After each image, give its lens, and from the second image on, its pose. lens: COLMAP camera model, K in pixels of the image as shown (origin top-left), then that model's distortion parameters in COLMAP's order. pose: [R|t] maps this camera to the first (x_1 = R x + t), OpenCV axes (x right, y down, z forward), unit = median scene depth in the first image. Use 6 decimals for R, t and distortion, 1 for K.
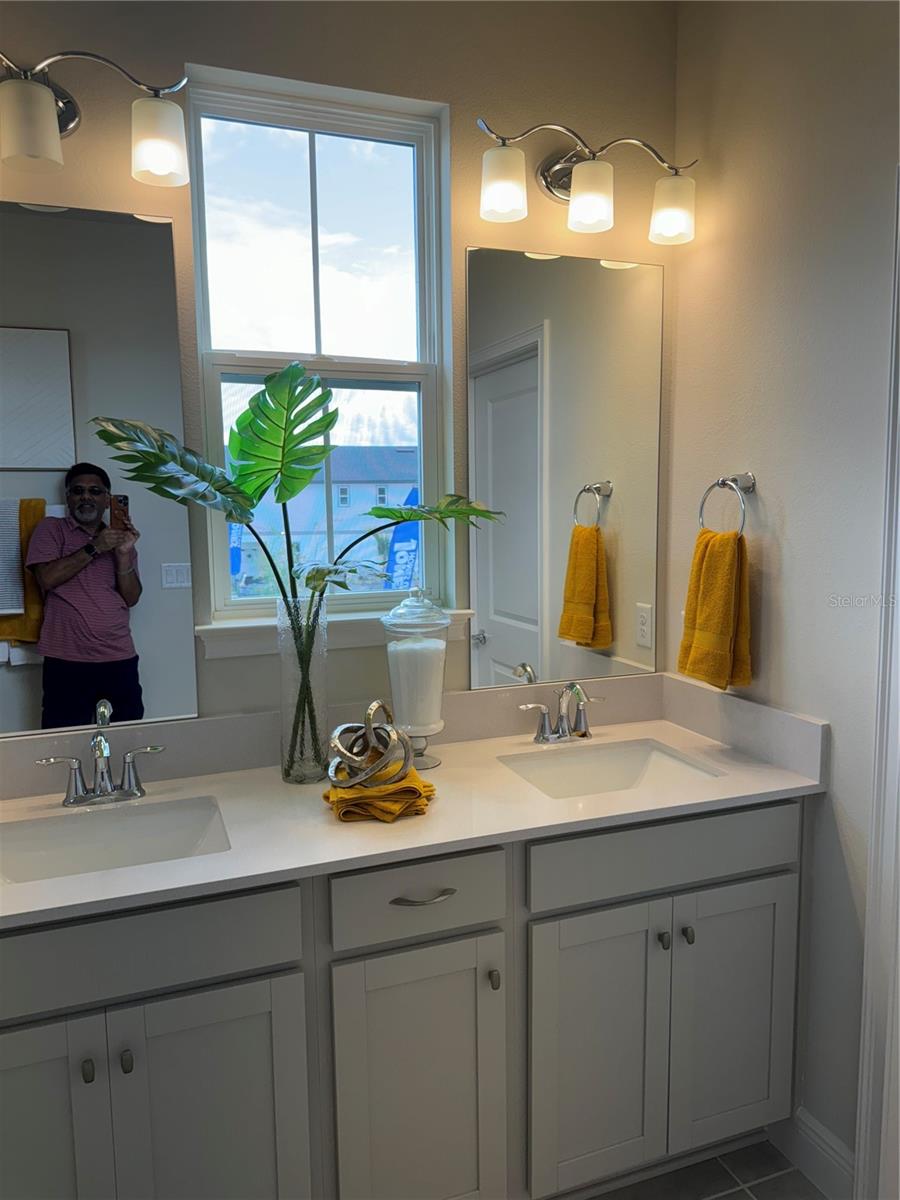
lens RADIAL K [[862.7, 0, 450.0], [0, 862.7, 600.0], [0, 0, 1]] dist [0.134901, -0.219025]
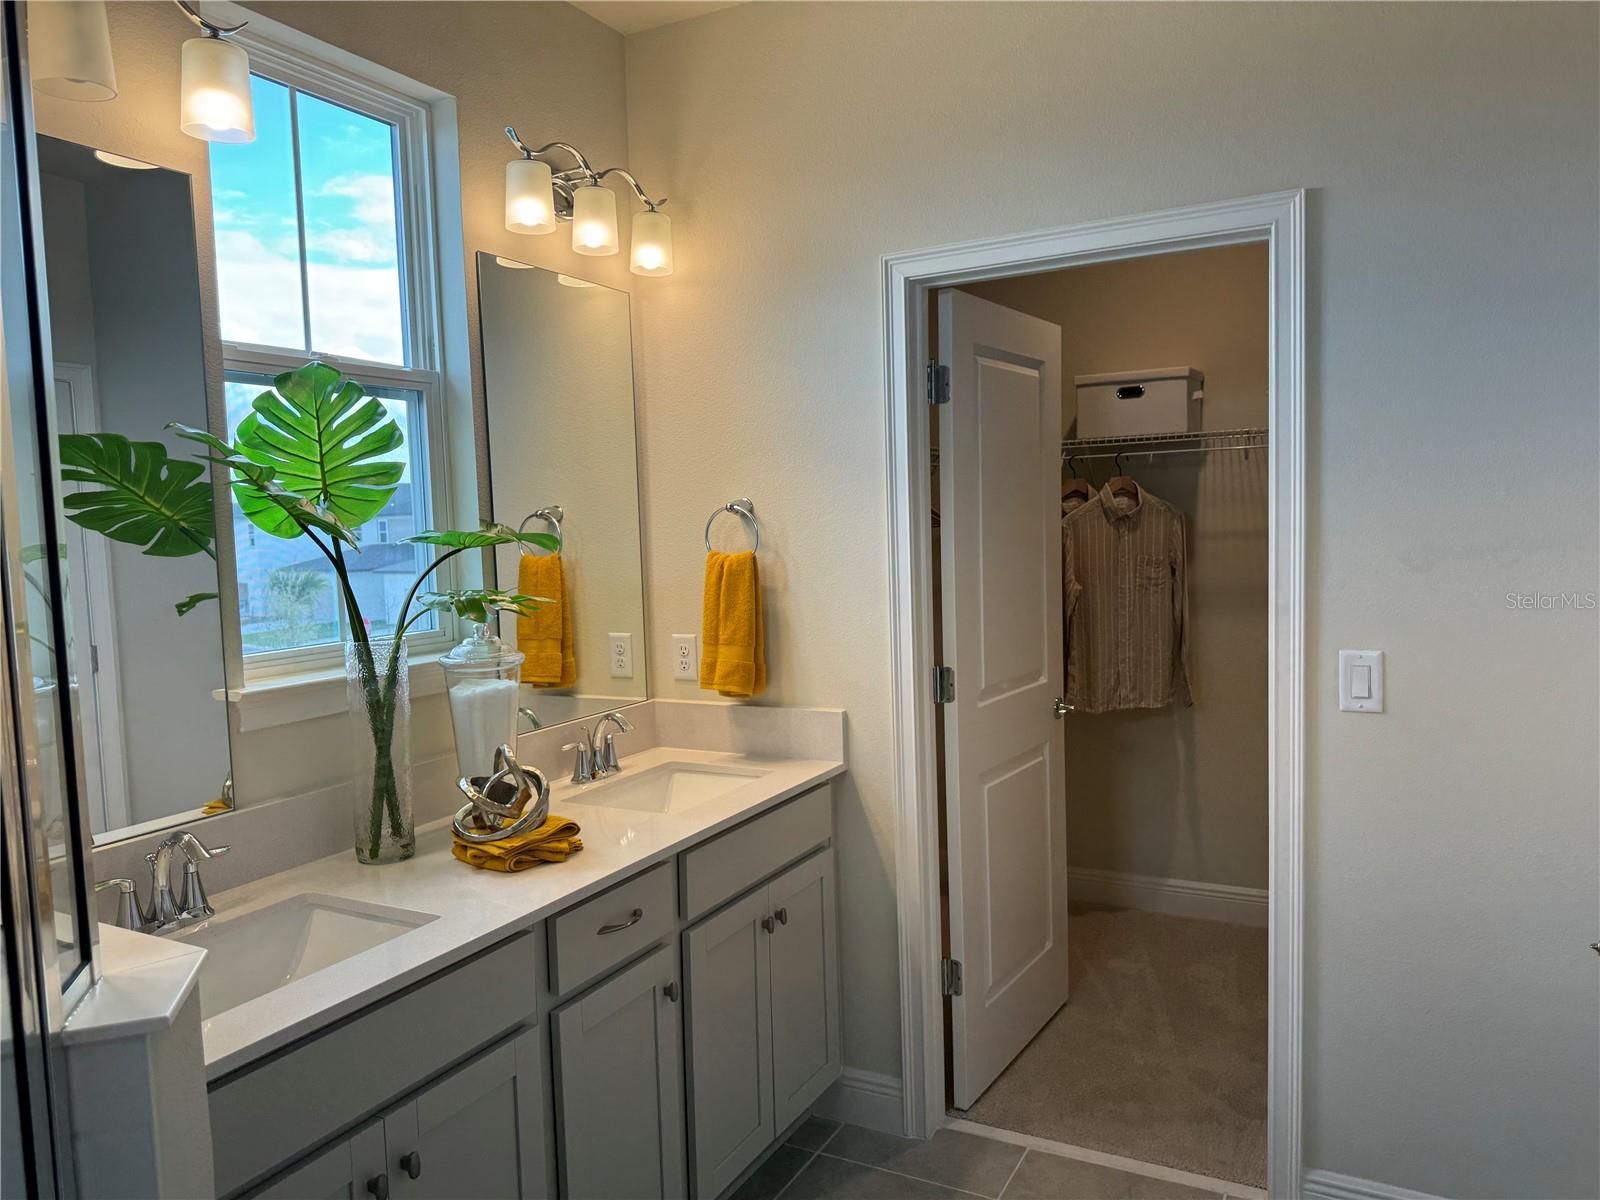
lens RADIAL K [[1150.3, 0, 801.3], [0, 1150.3, 614.6], [0, 0, 1]] dist [0.134901, -0.219025]
pose [[0.748862, -0.065432, 0.659488, -0.584952], [0.097319, 0.995184, -0.011770, 0.023982], [-0.655541, 0.072995, 0.751623, -0.119112]]
